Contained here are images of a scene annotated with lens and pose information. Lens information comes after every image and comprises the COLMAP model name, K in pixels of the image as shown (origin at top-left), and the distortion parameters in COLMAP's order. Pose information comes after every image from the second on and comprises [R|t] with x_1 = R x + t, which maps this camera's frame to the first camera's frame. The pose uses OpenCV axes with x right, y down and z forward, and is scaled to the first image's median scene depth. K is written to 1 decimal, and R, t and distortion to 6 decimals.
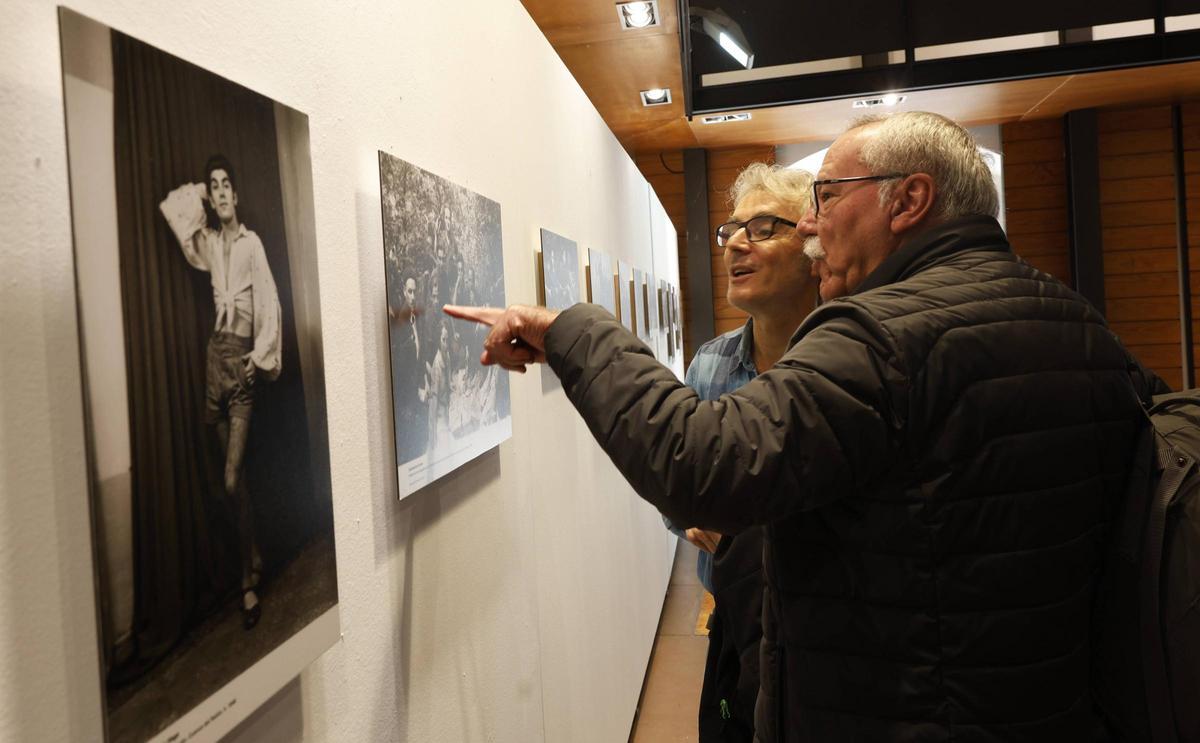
lens RADIAL K [[849.7, 0, 576.3], [0, 849.7, 338.0], [0, 0, 1]] dist [-0.003366, -0.002852]
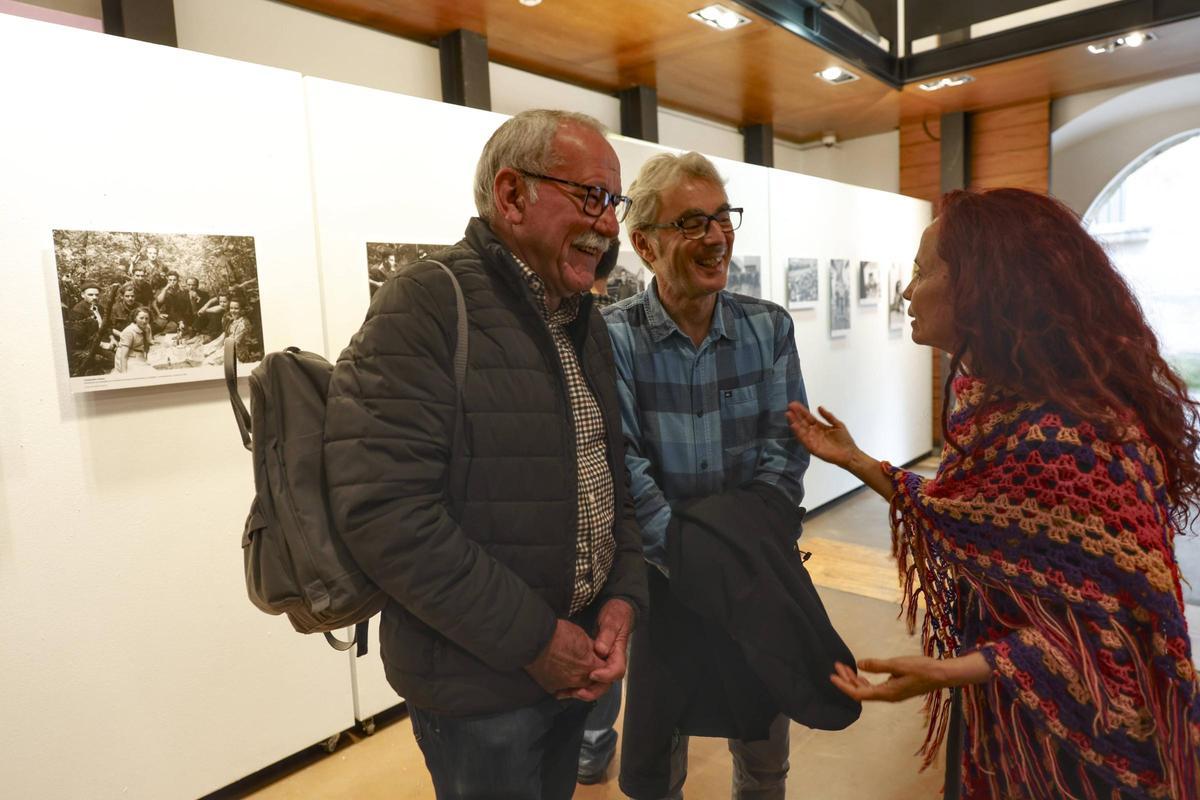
lens RADIAL K [[794.5, 0, 598.3], [0, 794.5, 395.0], [0, 0, 1]] dist [-0.006386, 0.002514]
pose [[0.860414, 0.070420, -0.504707, 1.778286], [-0.011103, 0.992761, 0.119590, -0.055126], [0.509475, -0.097293, 0.854968, -0.038210]]
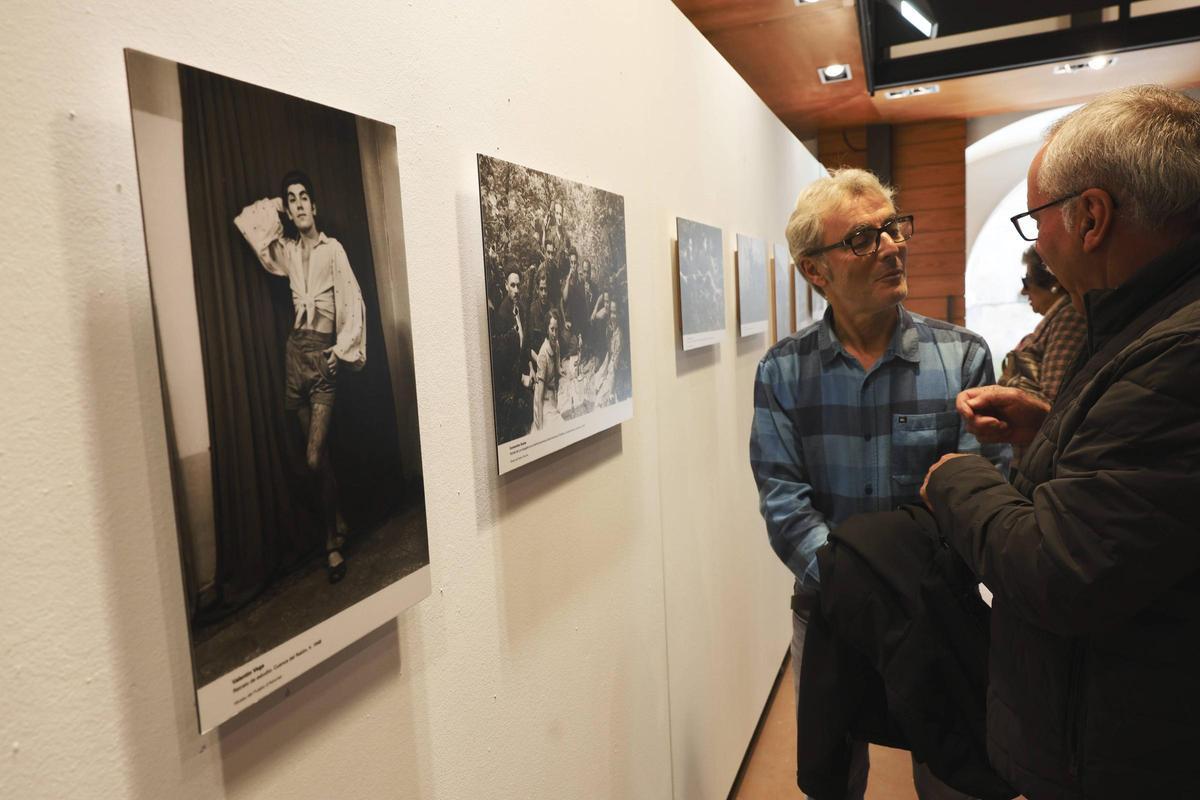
lens RADIAL K [[797.9, 0, 600.0], [0, 797.9, 400.0], [0, 0, 1]] dist [-0.004349, -0.000666]
pose [[0.979022, 0.027565, -0.201881, 0.117685], [-0.005975, 0.994264, 0.106783, -0.017977], [0.203666, -0.103337, 0.973572, 0.016521]]
